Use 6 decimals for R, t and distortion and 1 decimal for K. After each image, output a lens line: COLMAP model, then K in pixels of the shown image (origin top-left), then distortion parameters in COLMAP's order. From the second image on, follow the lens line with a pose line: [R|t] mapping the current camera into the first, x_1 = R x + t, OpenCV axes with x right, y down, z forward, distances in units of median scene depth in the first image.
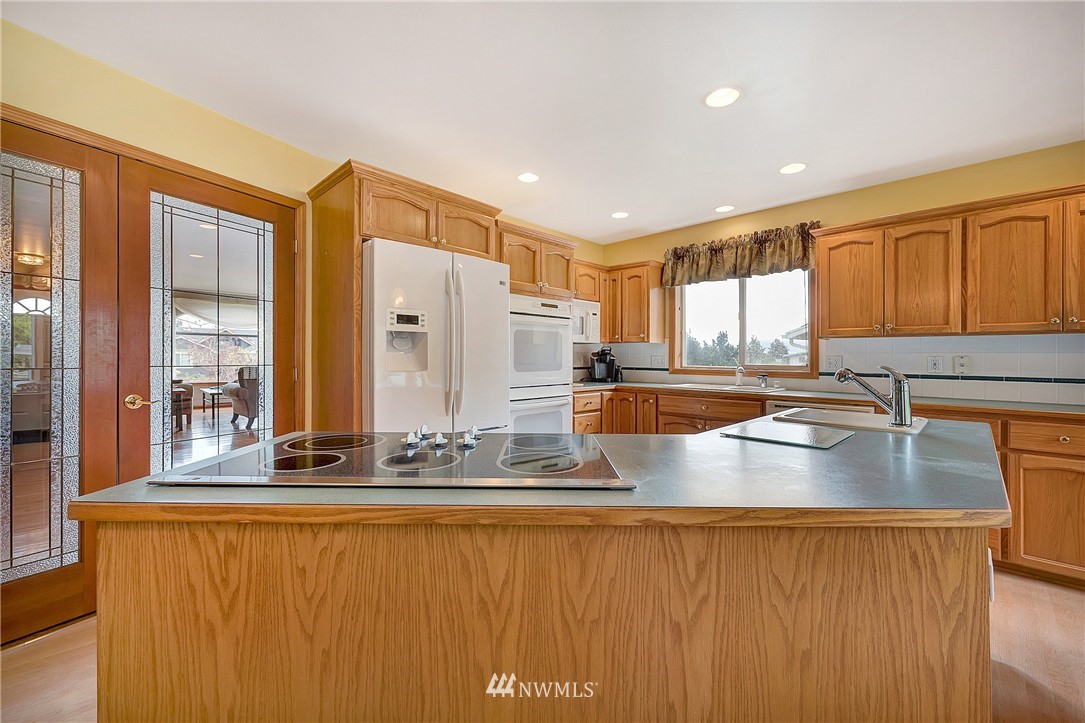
lens RADIAL K [[444.8, 0, 536.0], [0, 444.8, 356.5], [0, 0, 1]] dist [0.000938, -0.000332]
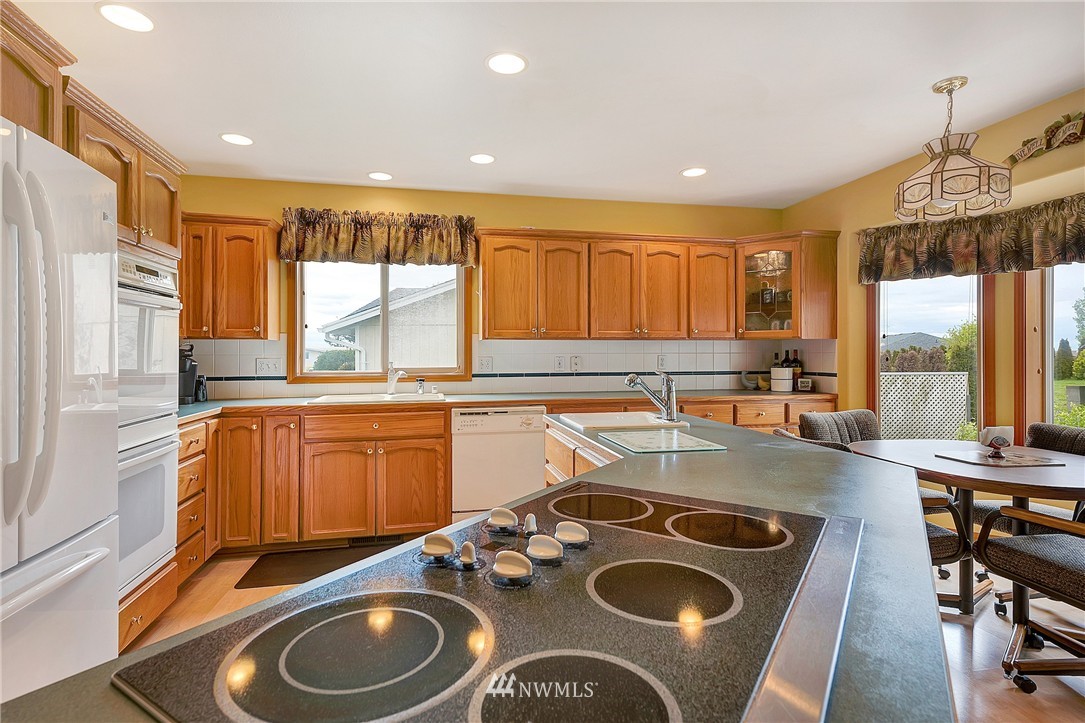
lens RADIAL K [[538.5, 0, 543.7], [0, 538.5, 350.9], [0, 0, 1]] dist [0.052475, -0.006817]
pose [[0.542953, -0.003995, 0.839753, -0.235331], [0.005058, 0.999986, 0.001487, -0.014108], [-0.839748, 0.003440, 0.542966, 0.209633]]
